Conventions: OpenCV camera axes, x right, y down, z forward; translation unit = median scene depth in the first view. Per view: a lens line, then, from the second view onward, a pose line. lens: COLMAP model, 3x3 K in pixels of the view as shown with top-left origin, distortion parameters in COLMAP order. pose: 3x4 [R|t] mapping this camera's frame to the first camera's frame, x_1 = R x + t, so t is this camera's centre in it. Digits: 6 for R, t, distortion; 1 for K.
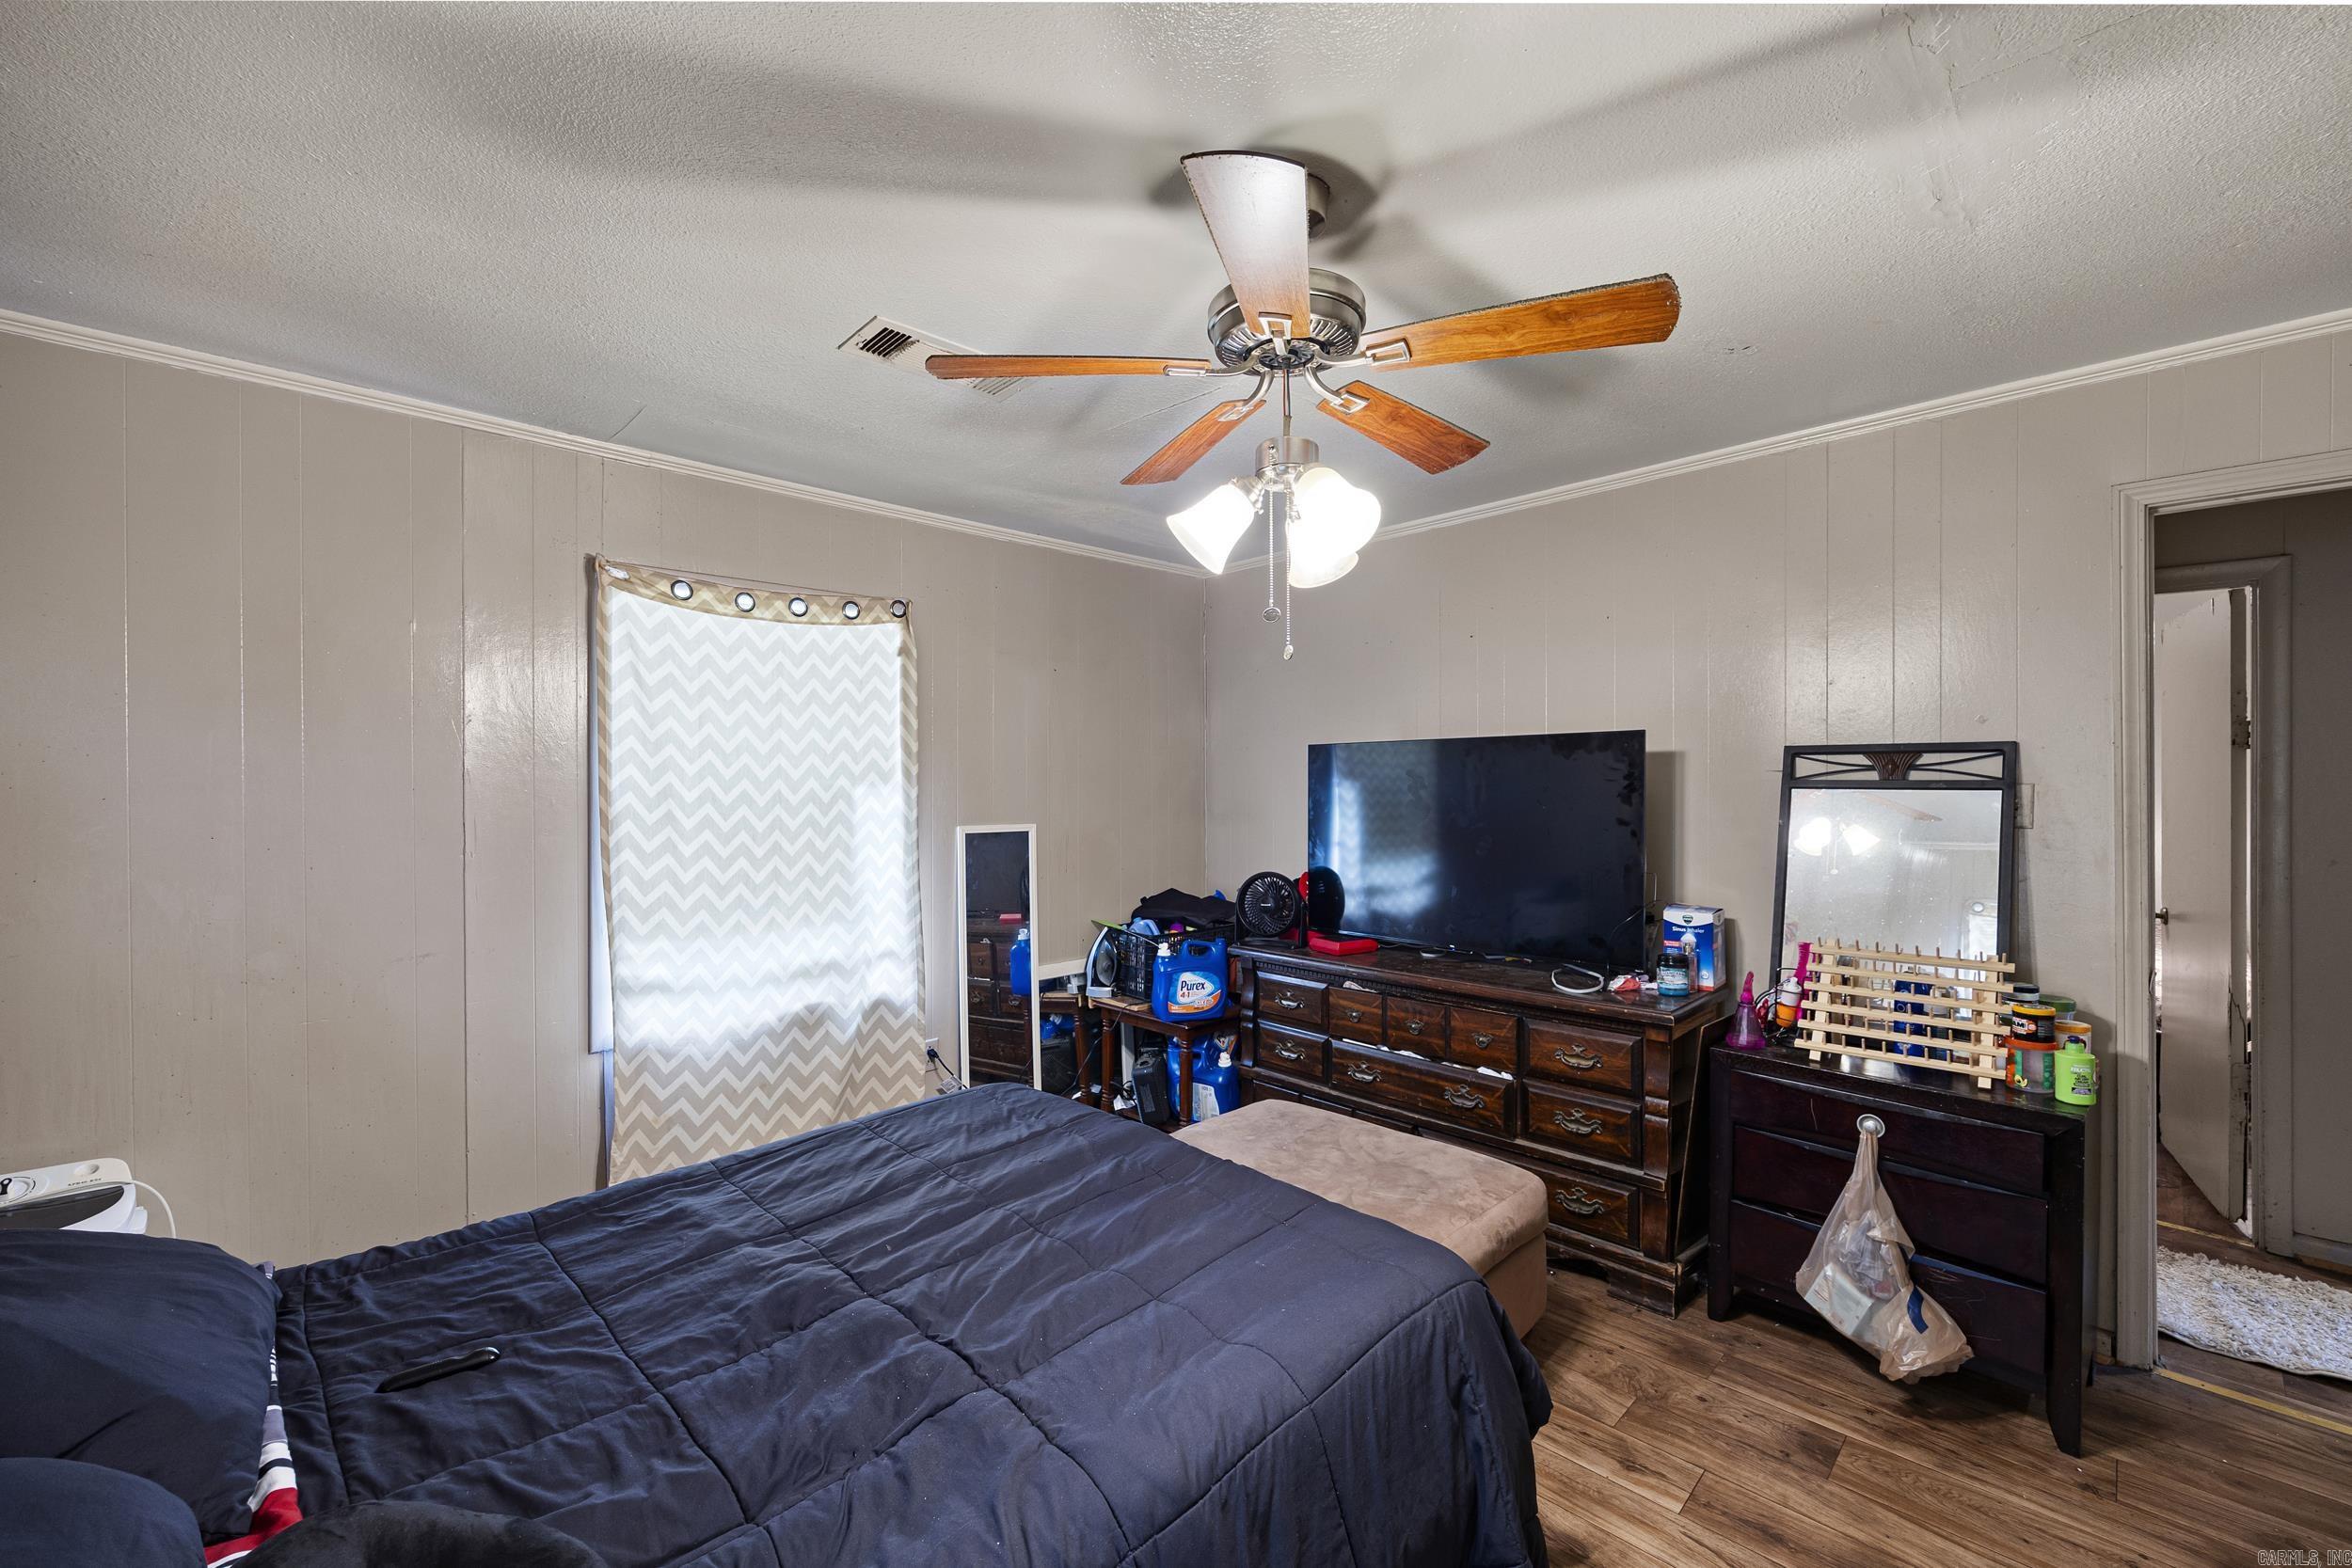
lens RADIAL K [[907.6, 0, 1176.0], [0, 907.6, 784.0], [0, 0, 1]] dist [-0.001036, -0.000049]
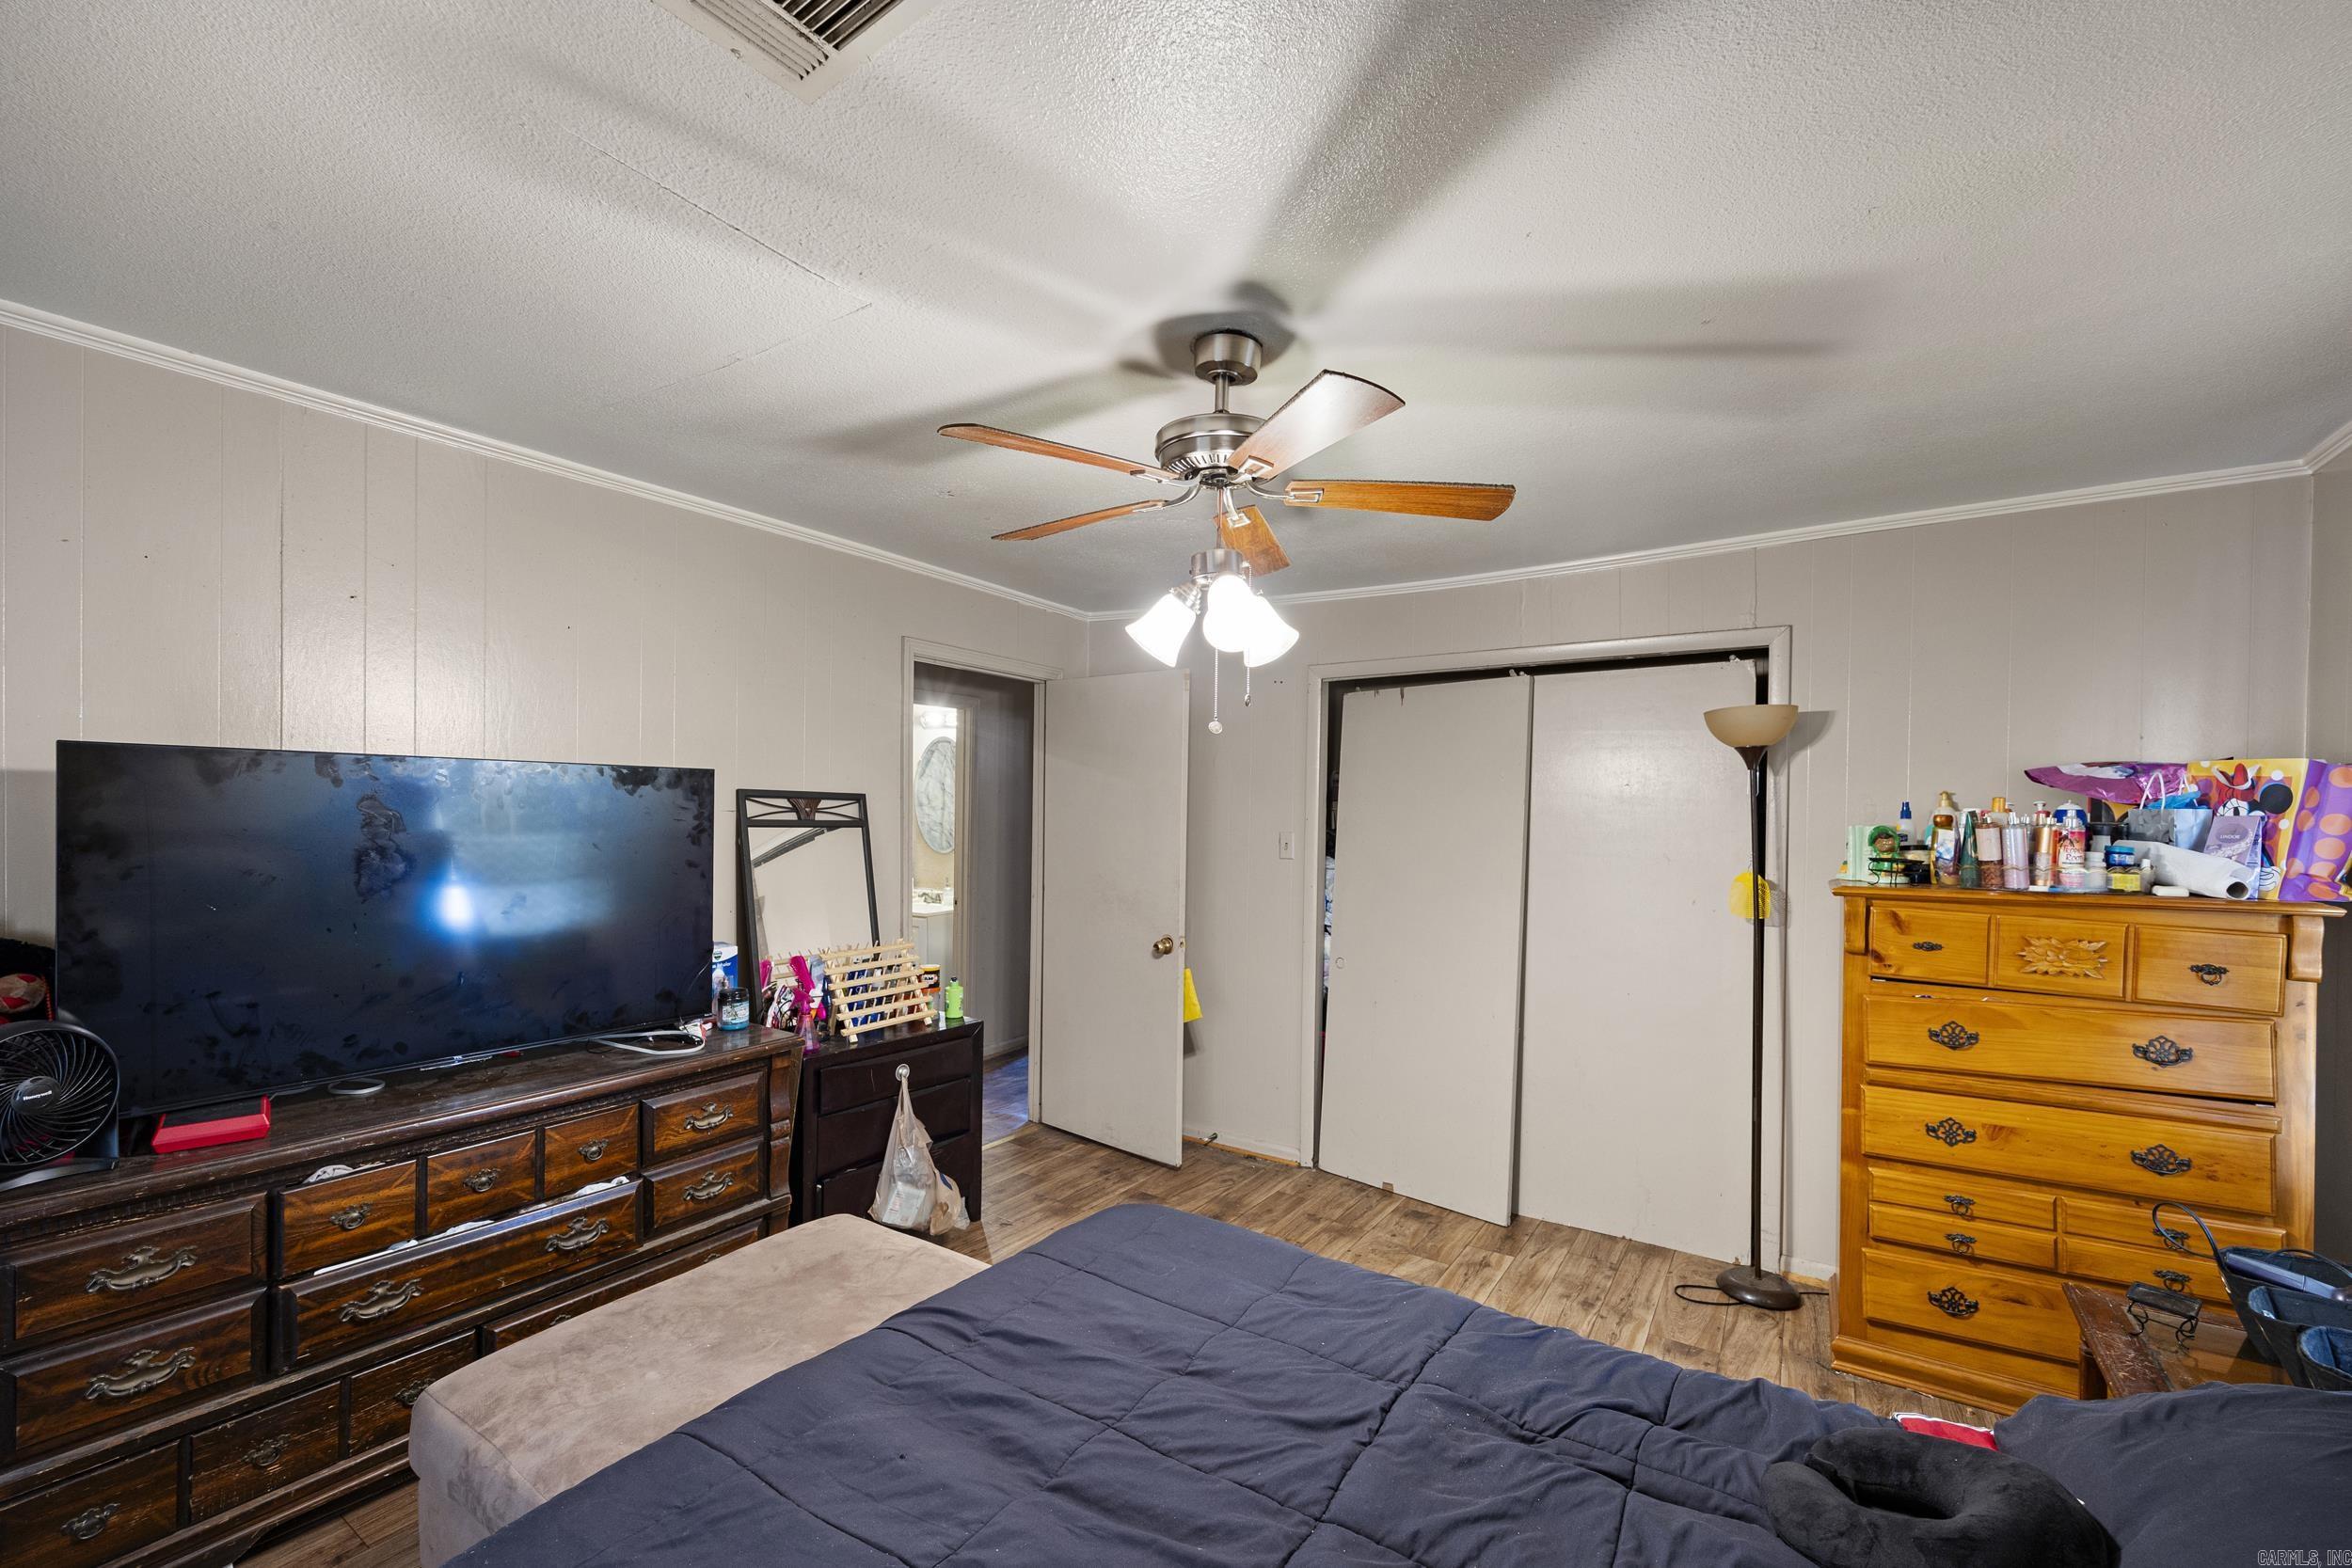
lens RADIAL K [[972.0, 0, 1178.9], [0, 972.0, 836.7], [0, 0, 1]] dist [-0.000600, 0.000009]
pose [[-0.191607, -0.022769, 0.981208, -0.647511], [-0.013192, 0.999700, 0.020622, -0.015658], [-0.981383, -0.008993, -0.191850, 0.742379]]
